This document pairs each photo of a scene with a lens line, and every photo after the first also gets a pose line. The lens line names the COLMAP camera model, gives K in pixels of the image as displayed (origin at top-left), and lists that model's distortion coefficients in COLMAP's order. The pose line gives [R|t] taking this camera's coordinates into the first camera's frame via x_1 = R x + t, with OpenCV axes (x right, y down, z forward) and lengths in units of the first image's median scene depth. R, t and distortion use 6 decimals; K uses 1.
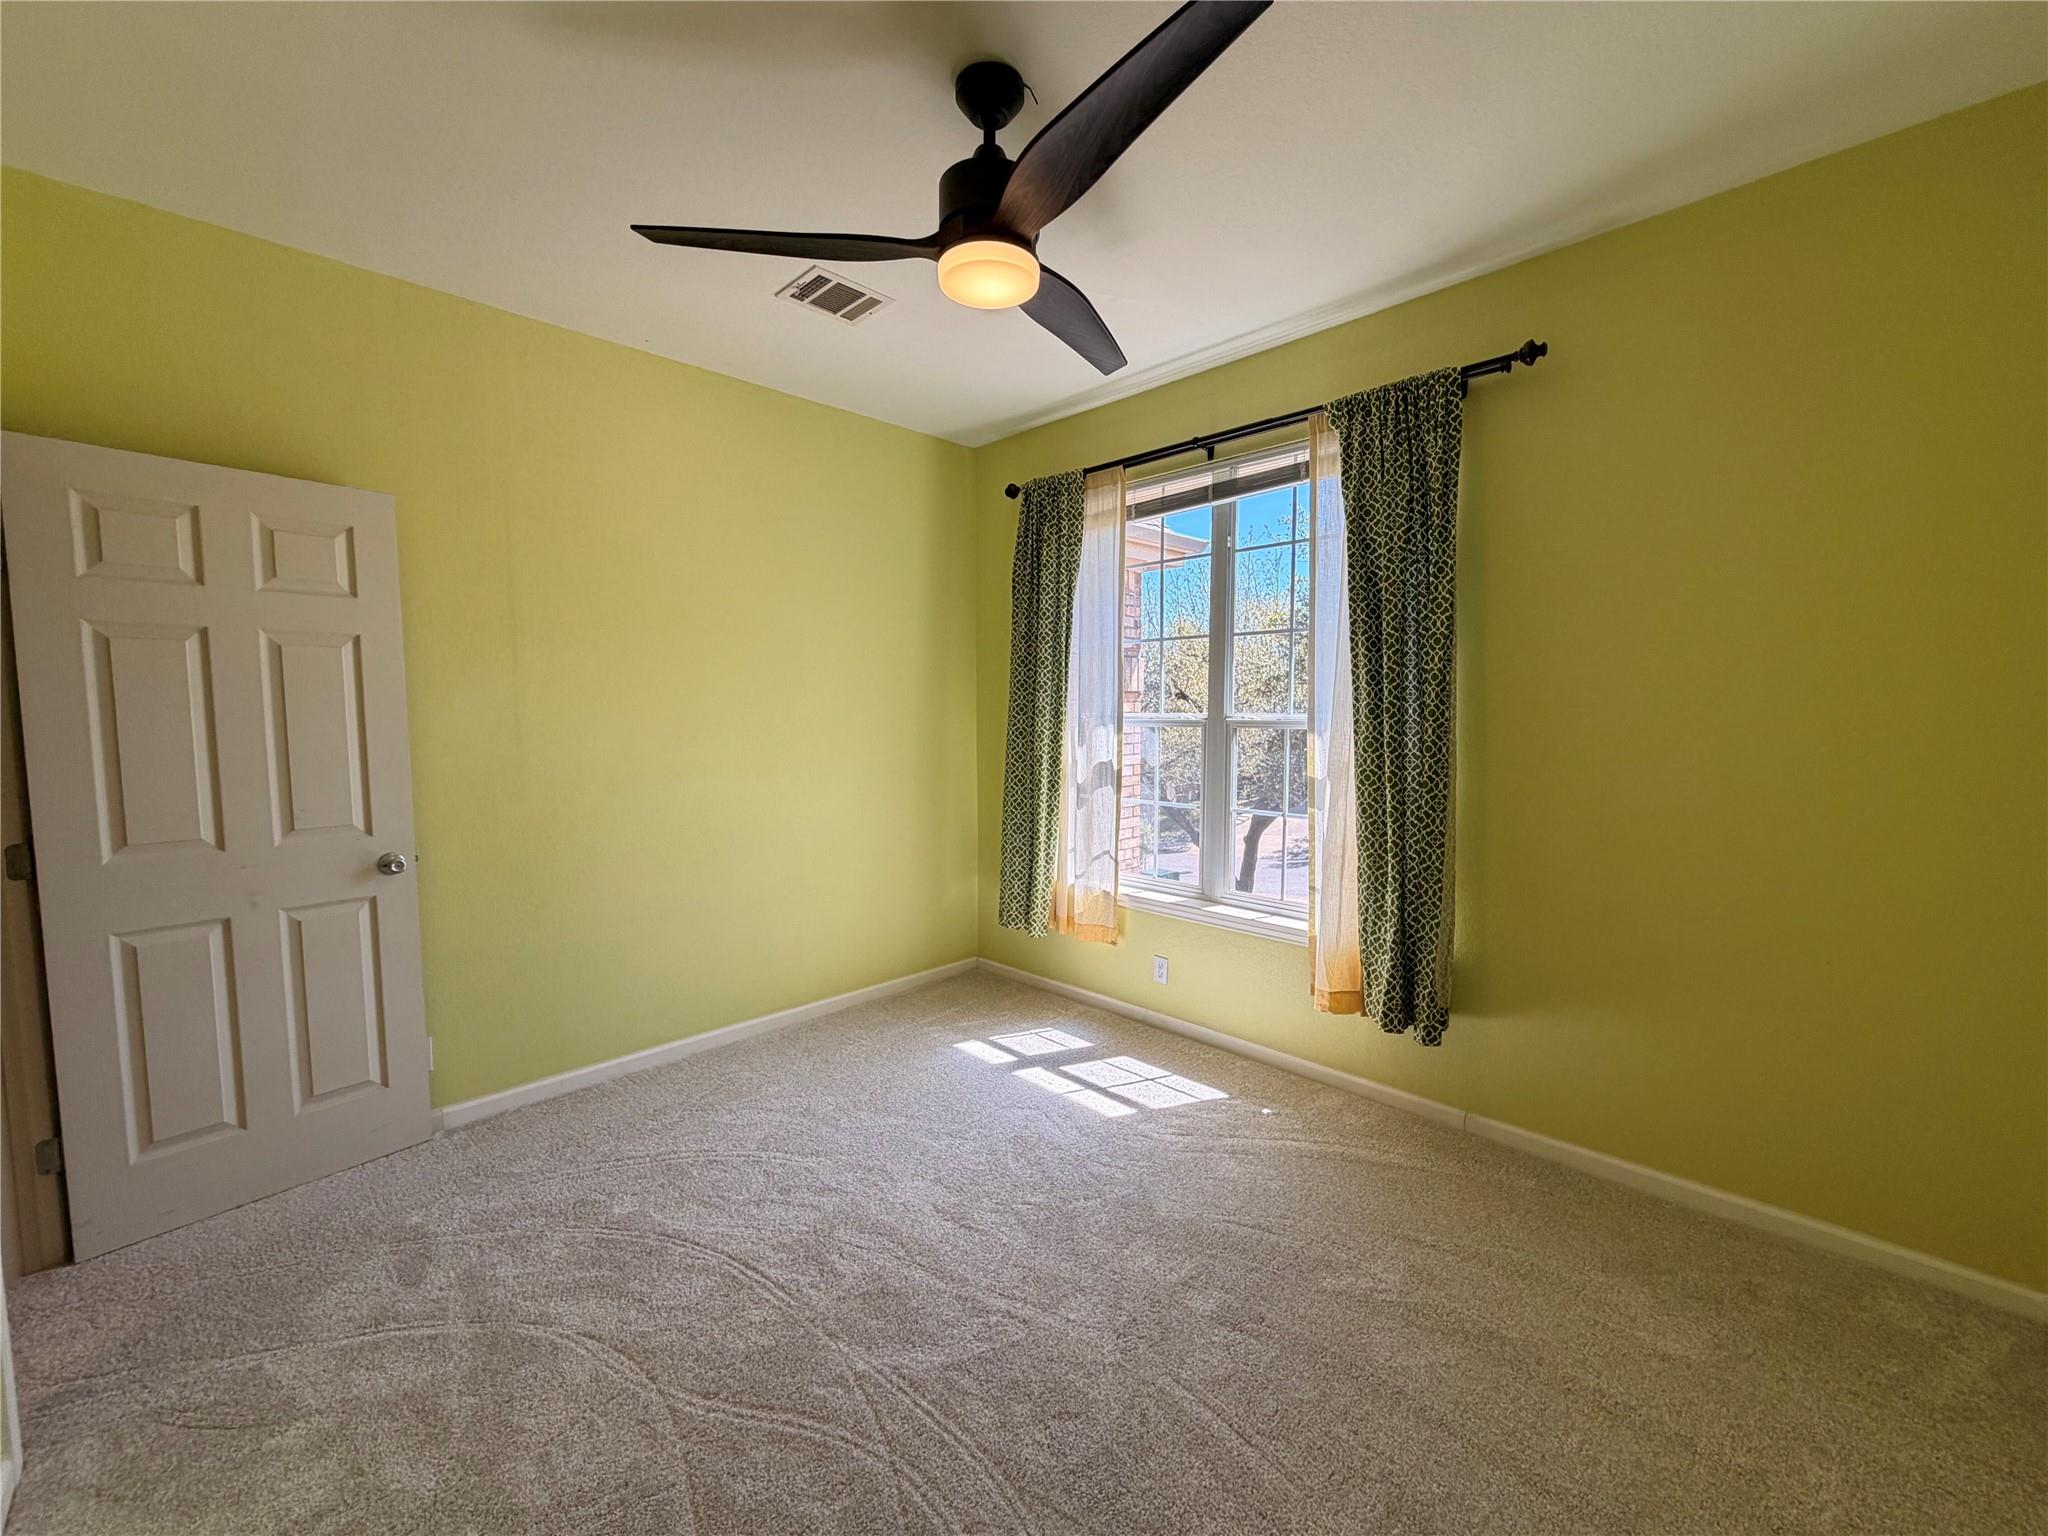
lens RADIAL K [[825.4, 0, 1022.9], [0, 825.4, 770.2], [0, 0, 1]] dist [0.000140, 0.000106]
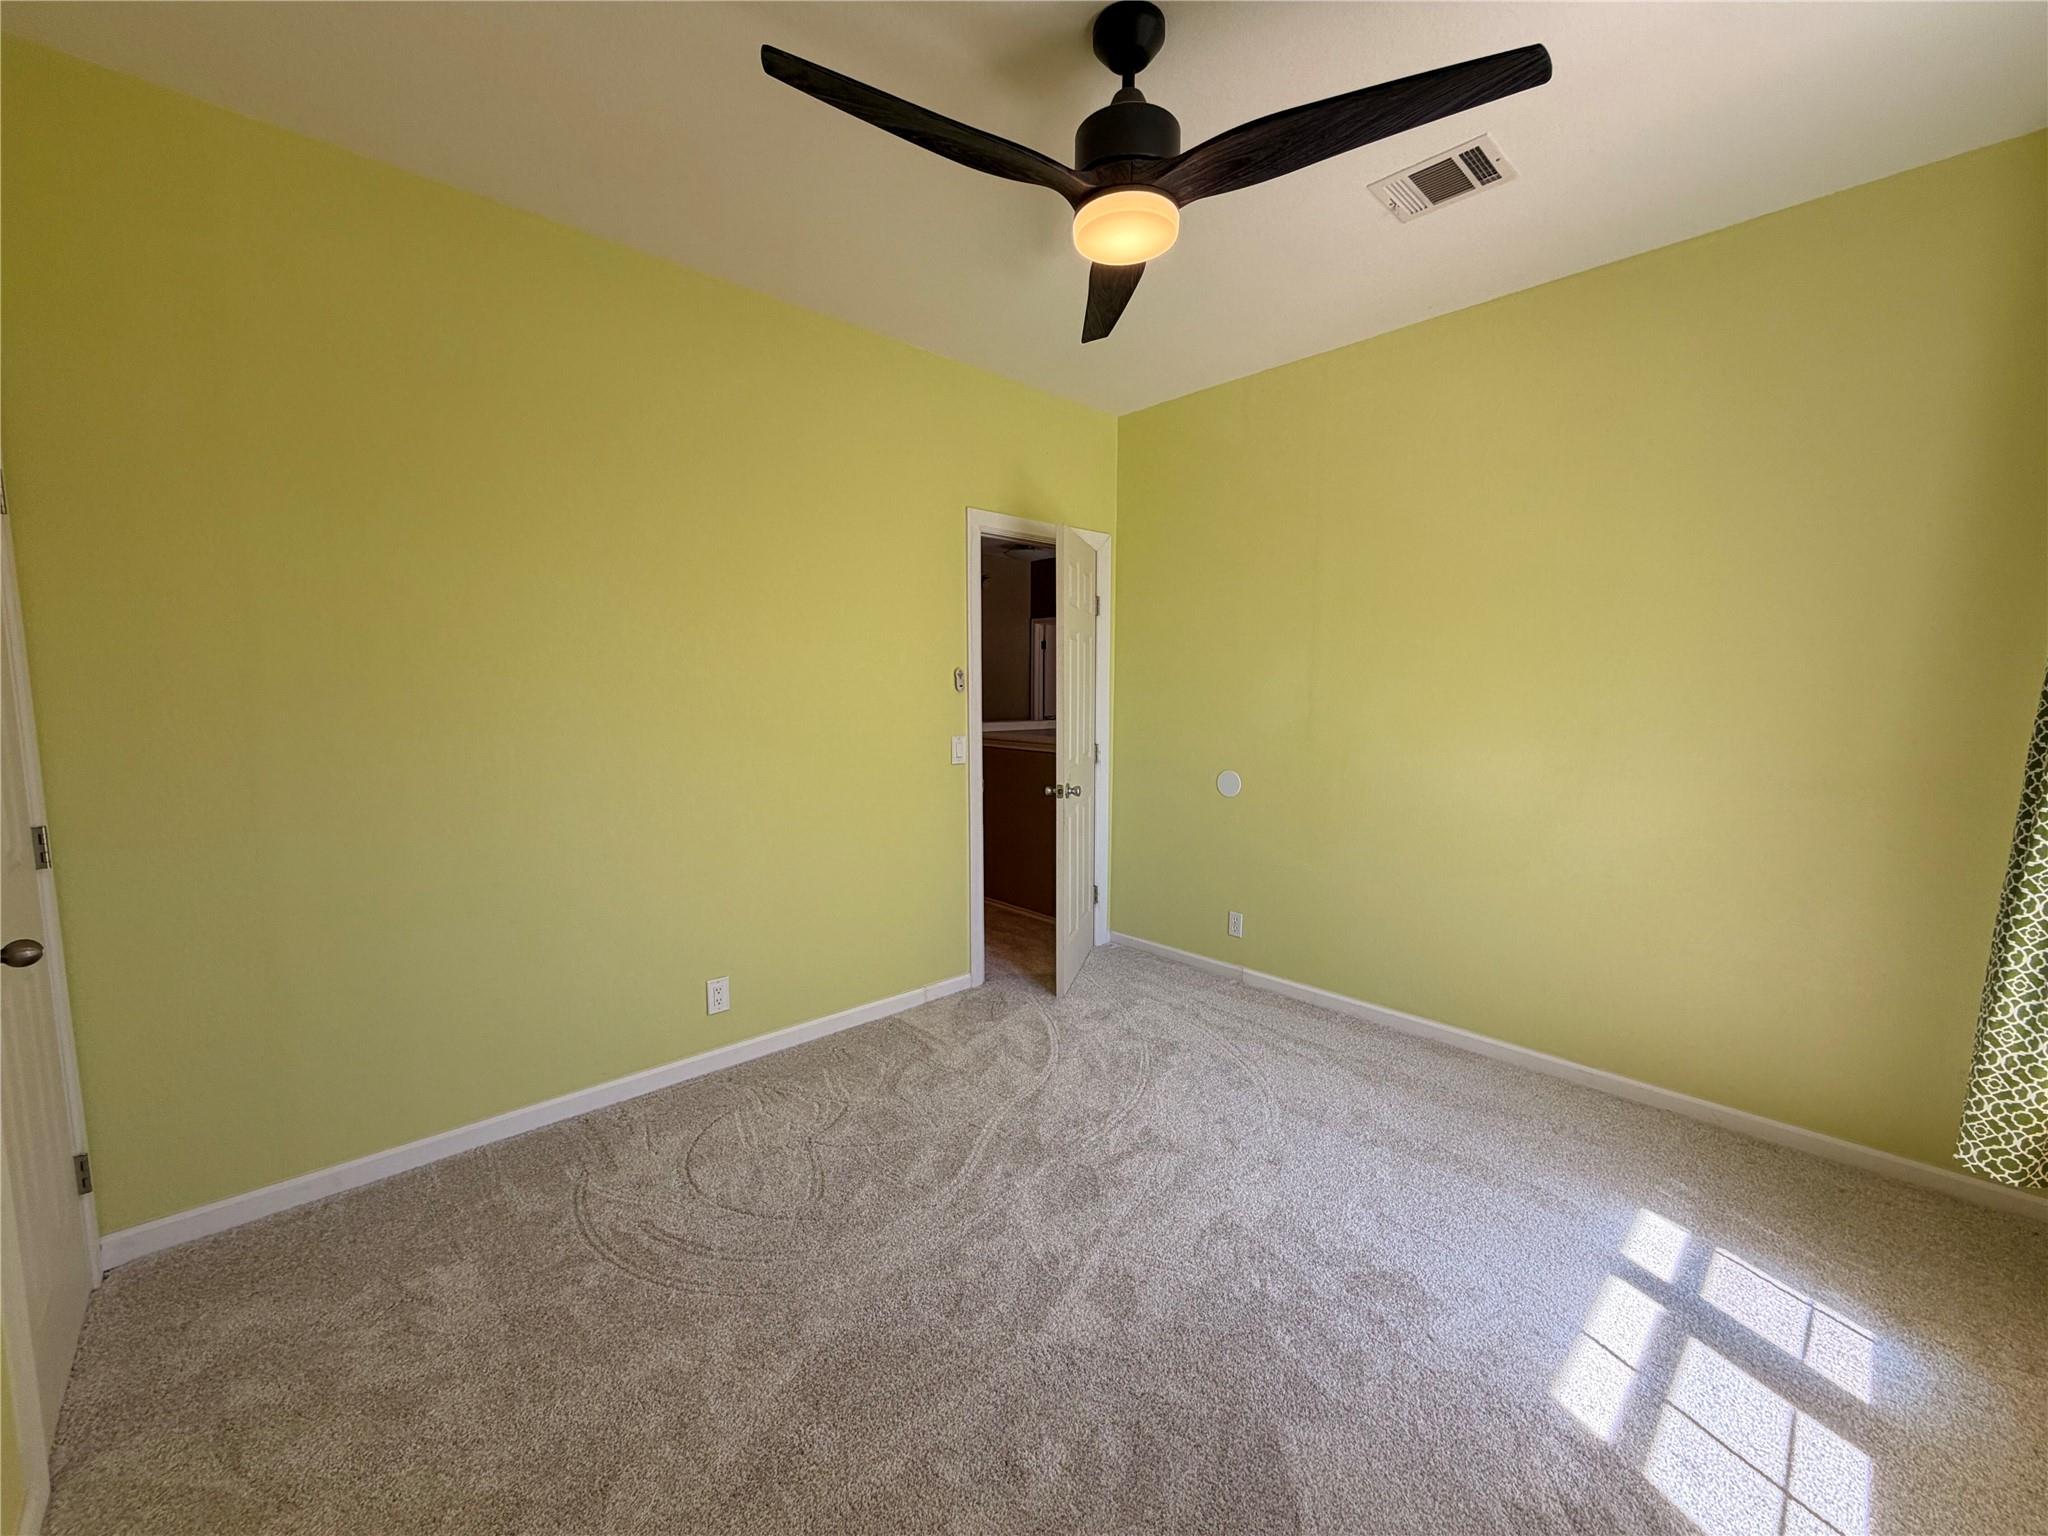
lens RADIAL K [[825.4, 0, 1022.9], [0, 825.4, 766.4], [0, 0, 1]] dist [0.000140, 0.000106]
pose [[-0.035588, 0.105757, -0.993755, 0.613041], [-0.075178, 0.991284, 0.108187, -0.049130], [0.996535, 0.078558, -0.027327, 0.578319]]
